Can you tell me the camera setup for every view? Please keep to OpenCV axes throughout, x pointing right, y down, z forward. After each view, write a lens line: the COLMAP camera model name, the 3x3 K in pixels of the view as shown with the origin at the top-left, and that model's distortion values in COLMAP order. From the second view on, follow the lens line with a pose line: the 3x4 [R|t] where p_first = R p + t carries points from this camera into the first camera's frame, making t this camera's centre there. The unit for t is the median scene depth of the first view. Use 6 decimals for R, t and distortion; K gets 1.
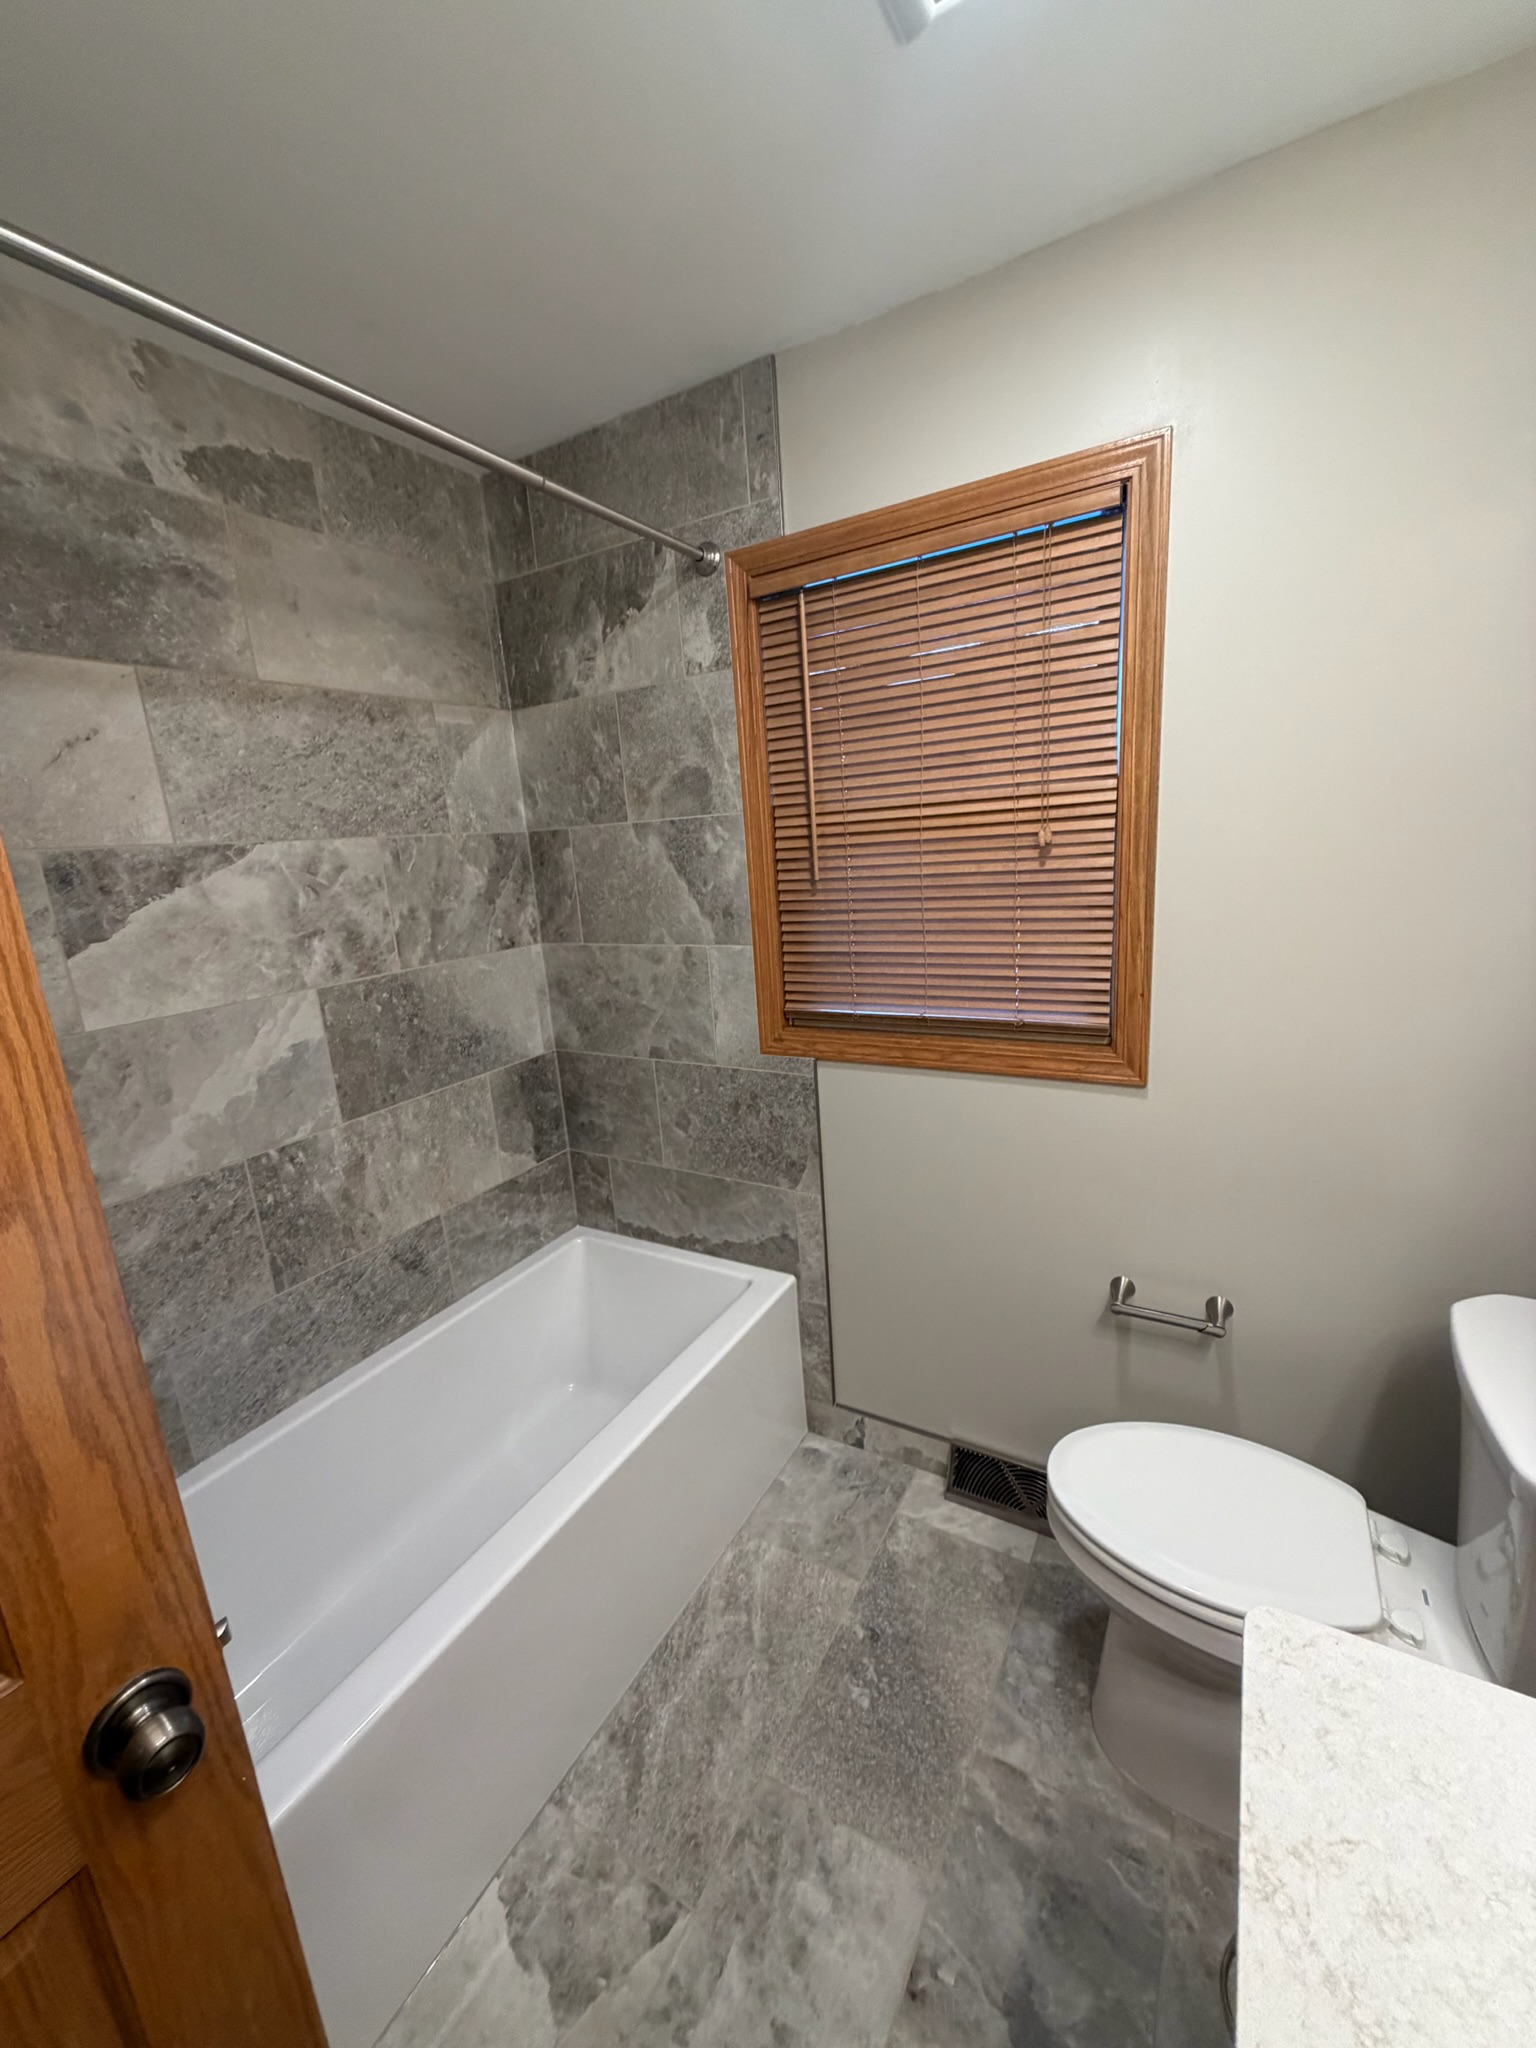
lens RADIAL K [[814.5, 0, 768.0], [0, 814.5, 1024.0], [0, 0, 1]] dist [0.002289, 0.000235]
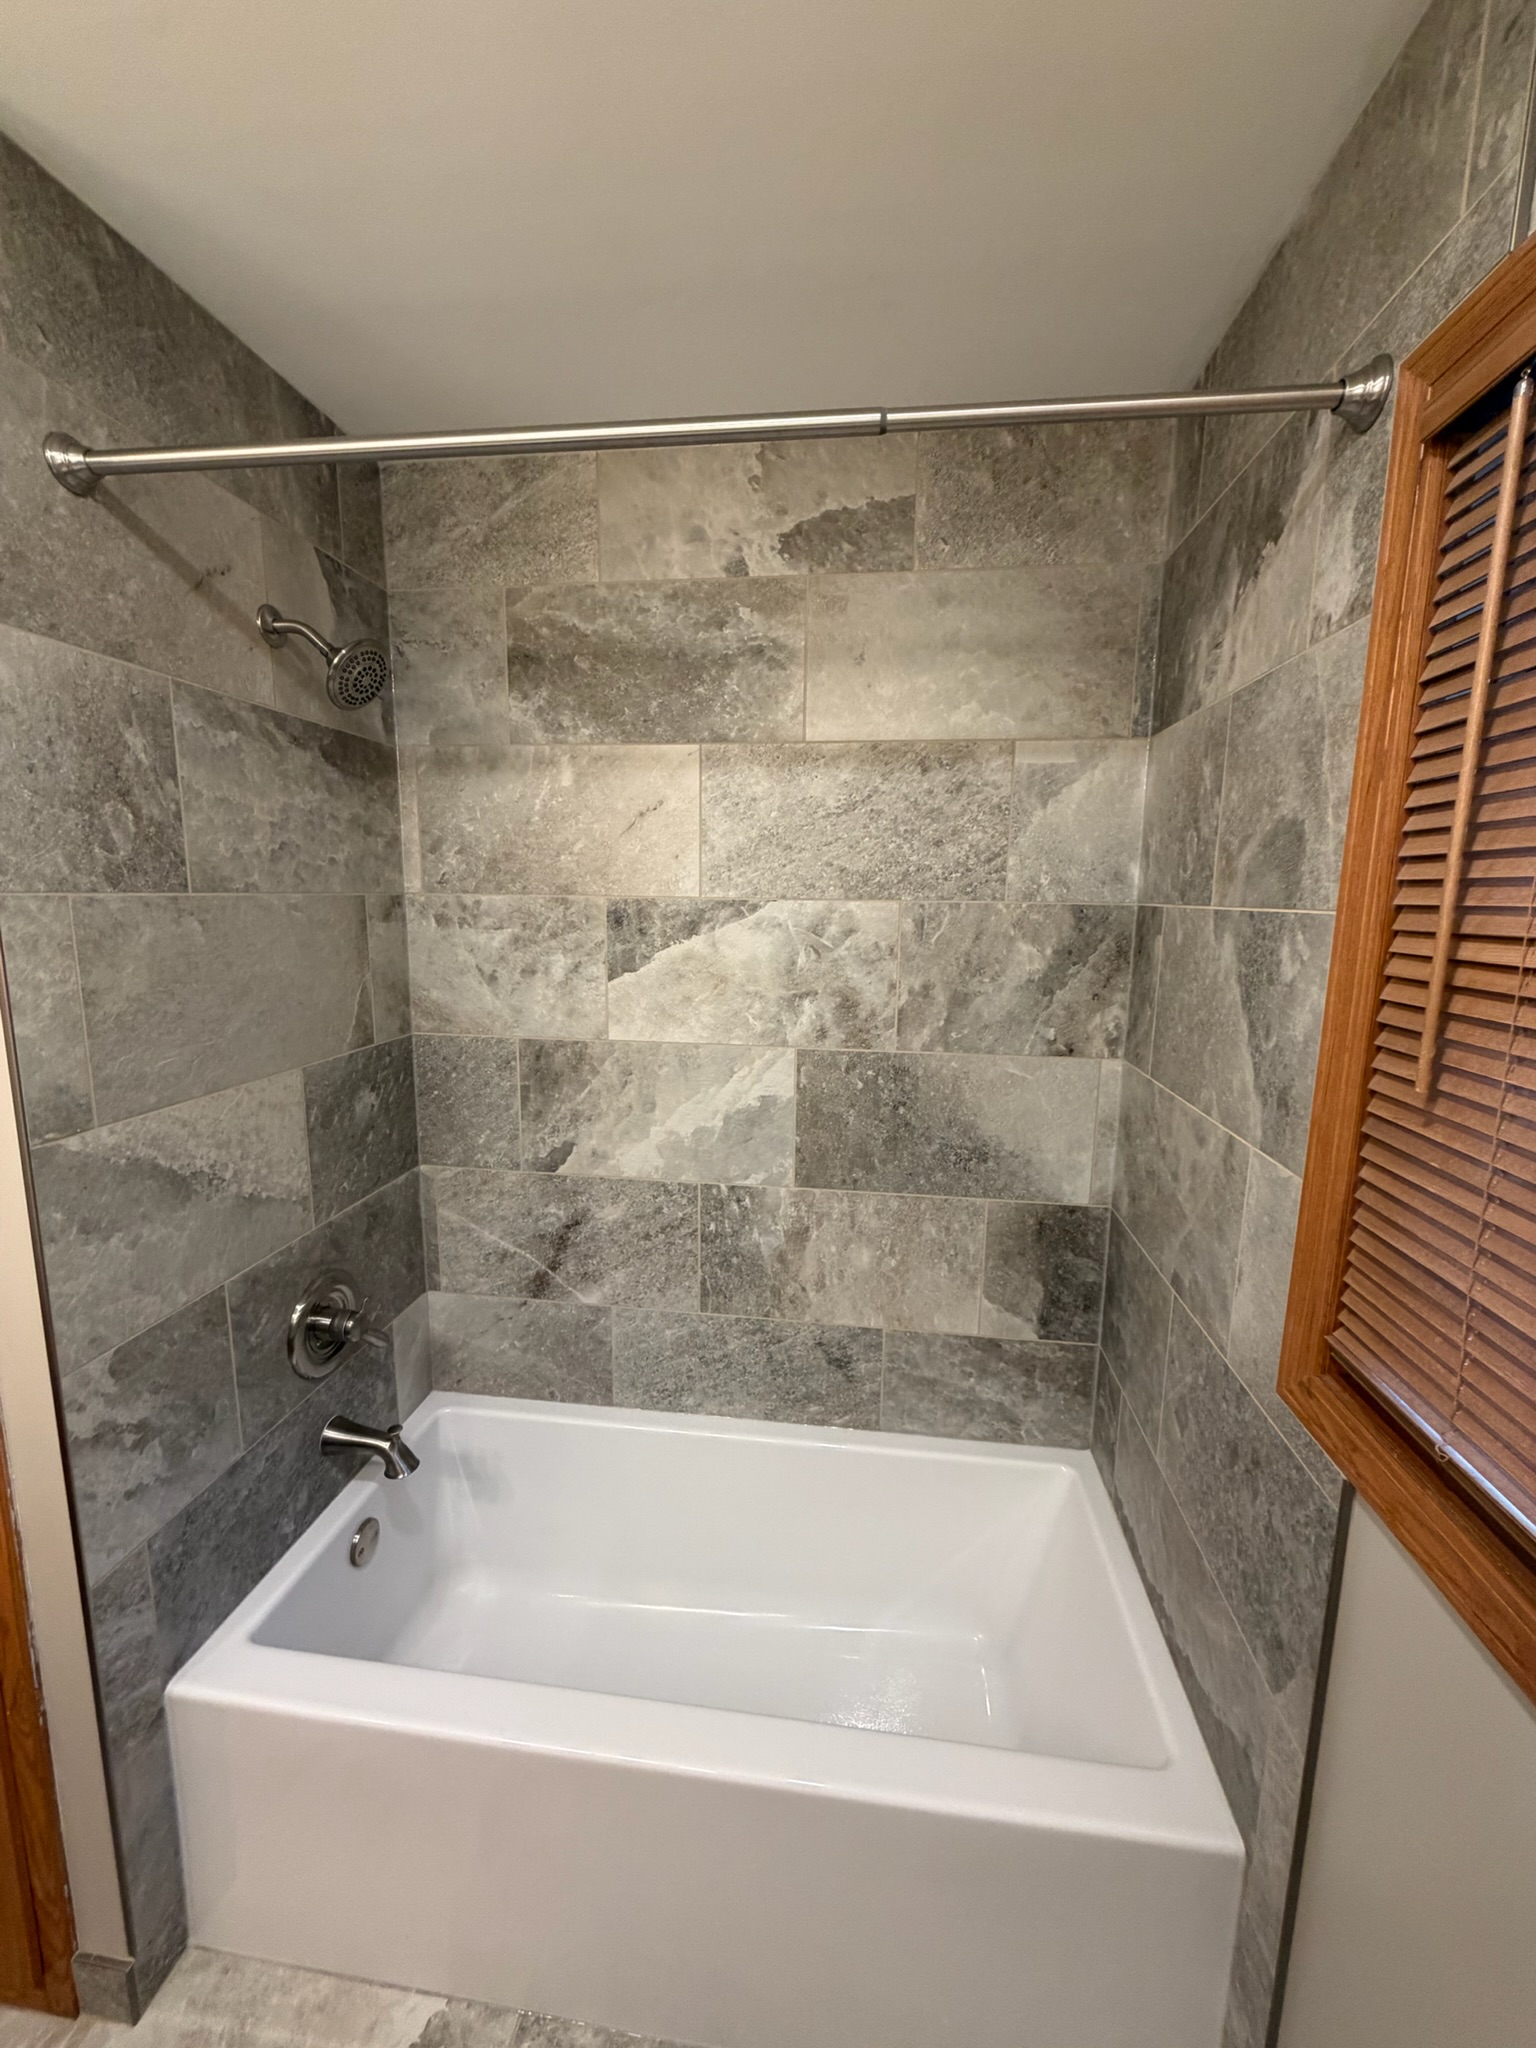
lens RADIAL K [[814.5, 0, 768.0], [0, 814.5, 1024.0], [0, 0, 1]] dist [0.002289, 0.000235]
pose [[0.383171, 0.217615, -0.897677, 0.303580], [-0.245887, 0.960815, 0.127964, -0.186566], [0.890348, 0.171695, 0.421665, 0.542482]]
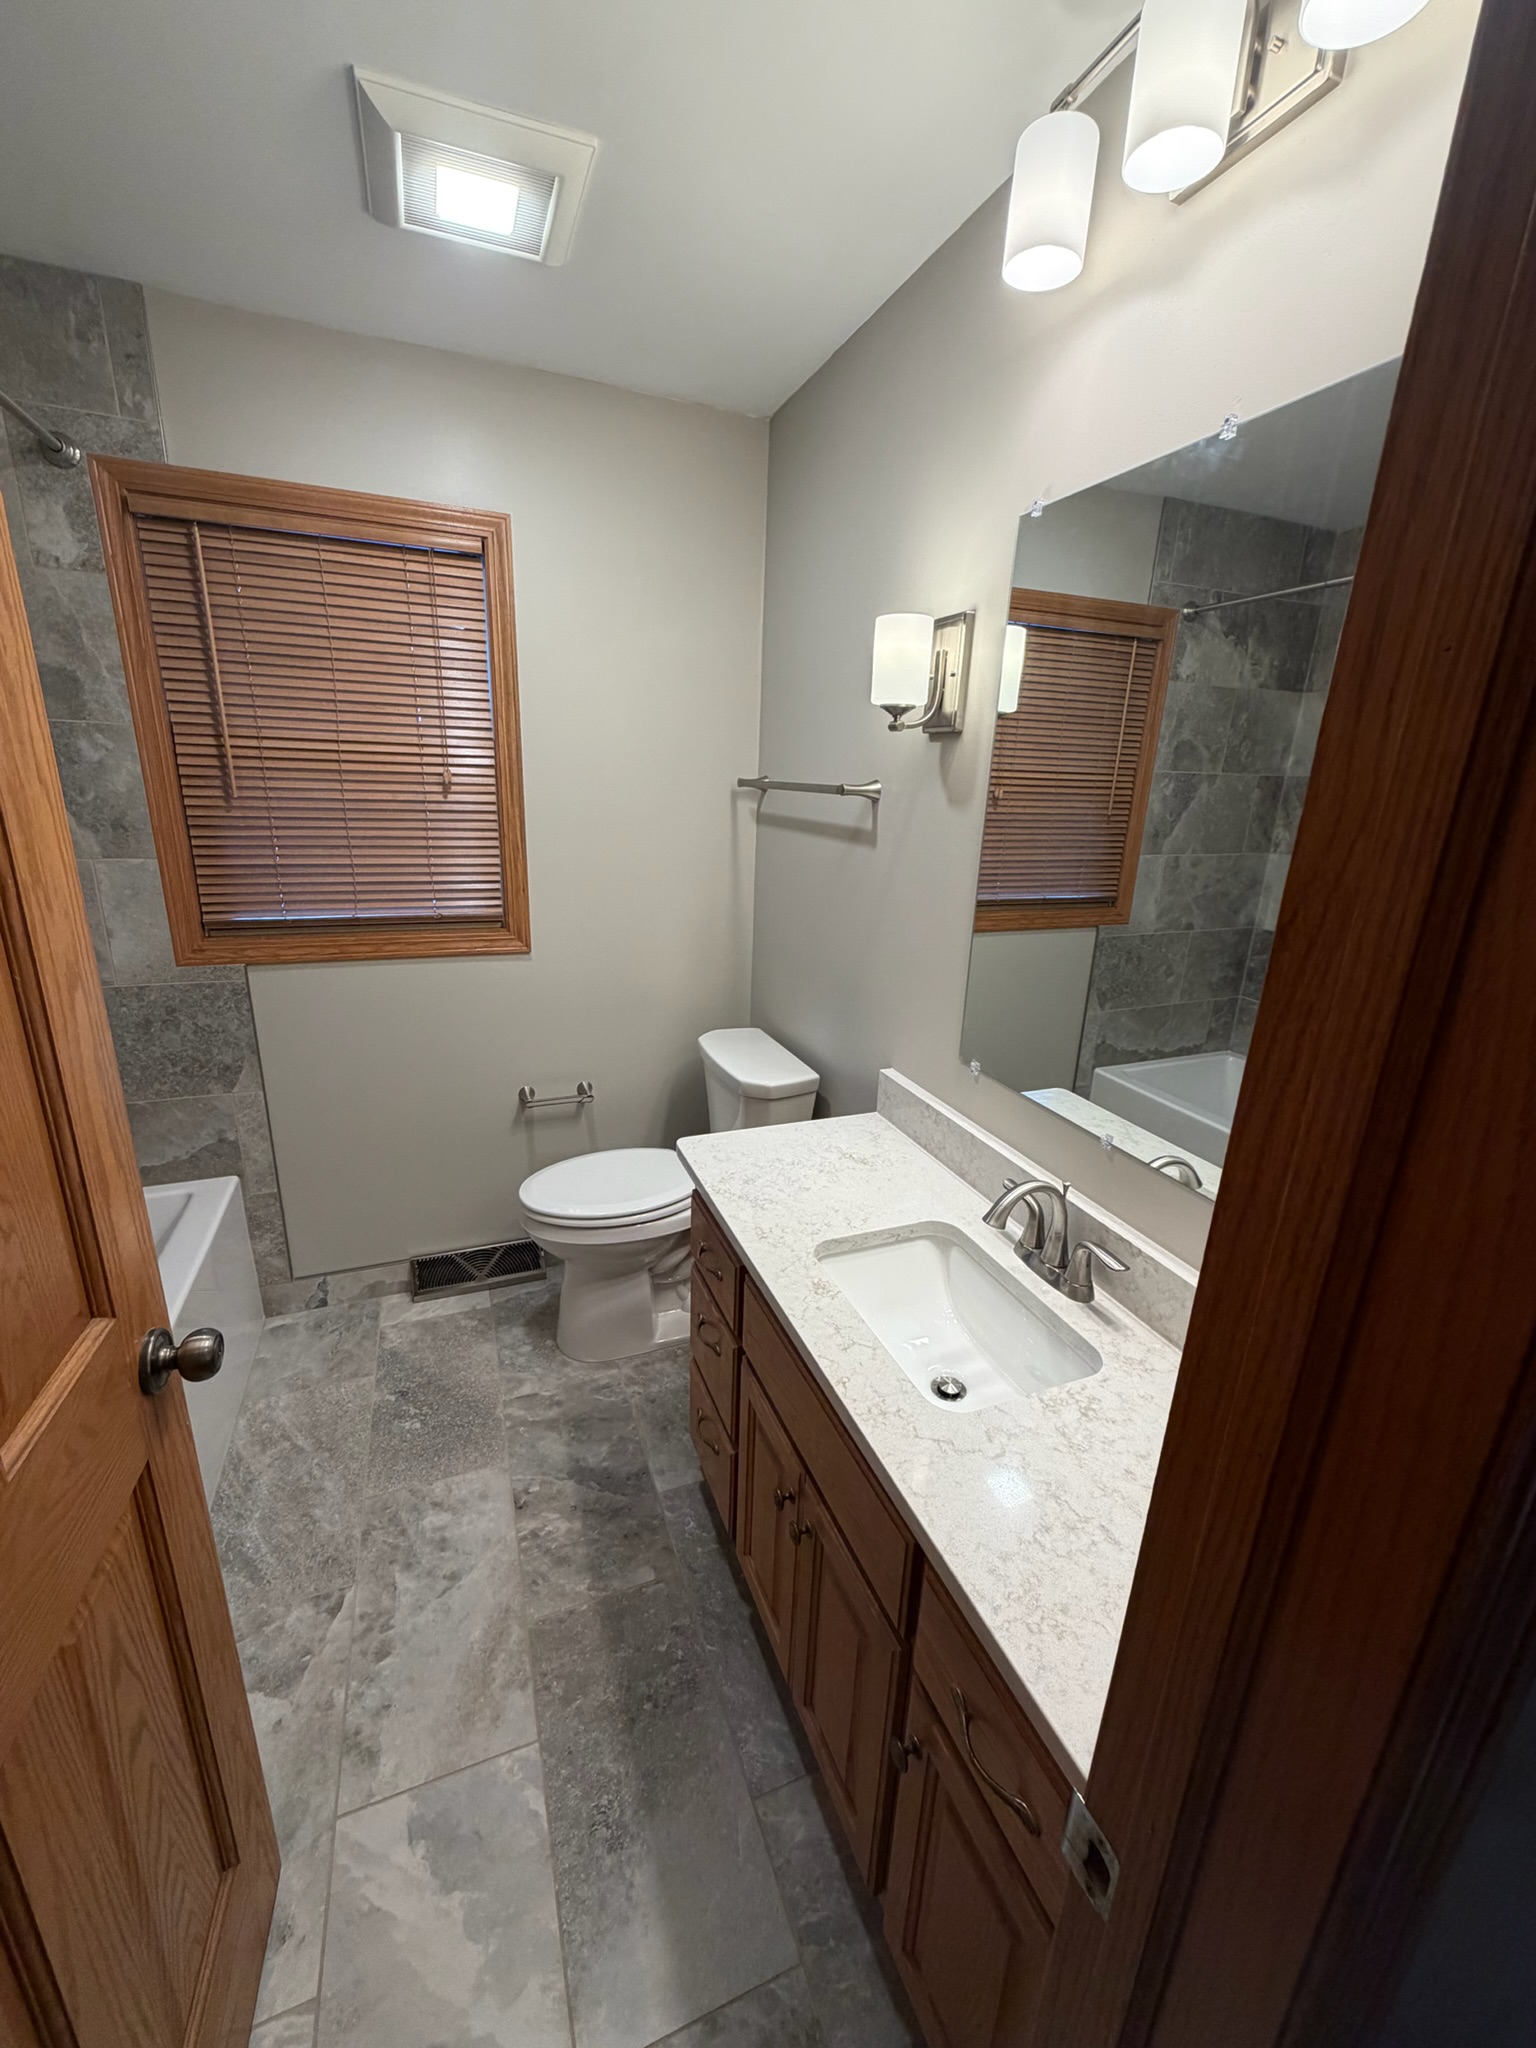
lens RADIAL K [[814.5, 0, 768.0], [0, 814.5, 1024.0], [0, 0, 1]] dist [0.002289, 0.000235]
pose [[0.613362, -0.140784, 0.777153, -0.408509], [0.099613, 0.989917, 0.100708, 0.089317], [-0.783495, 0.015644, 0.621201, -0.249645]]
